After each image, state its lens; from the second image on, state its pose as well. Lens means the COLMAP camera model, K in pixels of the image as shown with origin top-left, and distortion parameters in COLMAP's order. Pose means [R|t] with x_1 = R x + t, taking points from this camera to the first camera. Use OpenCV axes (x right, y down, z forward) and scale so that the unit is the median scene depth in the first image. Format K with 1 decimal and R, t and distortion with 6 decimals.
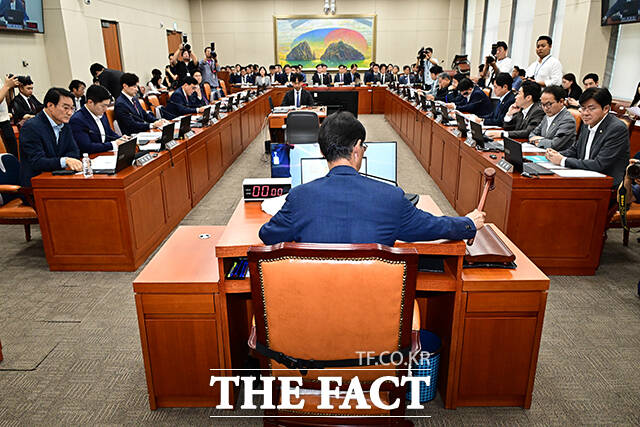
lens RADIAL K [[498.6, 0, 320.4], [0, 498.6, 214.3], [0, 0, 1]] dist [0.014633, 0.003370]
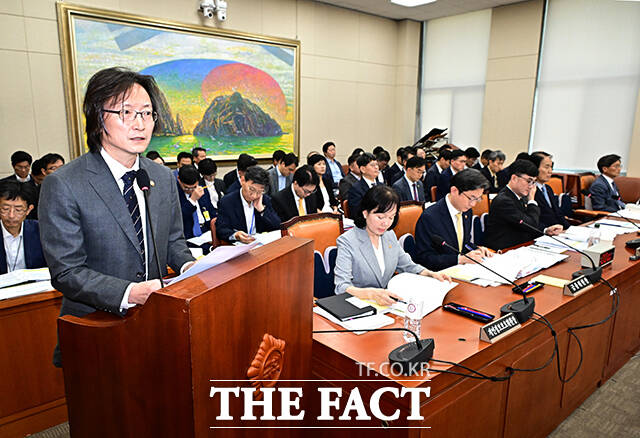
lens RADIAL K [[476.9, 0, 306.6], [0, 476.9, 231.9], [0, 0, 1]] dist [0.002332, 0.002065]
pose [[0.745166, -0.128643, 0.654354, -0.194241], [0.192814, 0.980871, -0.026737, -0.209041], [-0.638397, 0.146092, 0.755716, 0.675023]]
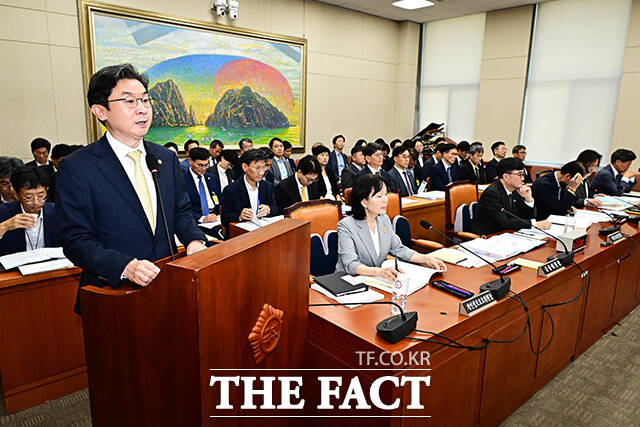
lens RADIAL K [[454.2, 0, 322.1], [0, 454.2, 214.9], [0, 0, 1]] dist [0.001209, 0.005588]
pose [[0.732938, -0.113119, 0.670825, -0.196939], [0.181300, 0.982896, -0.032344, -0.207698], [-0.655692, 0.145326, 0.740910, 0.669607]]
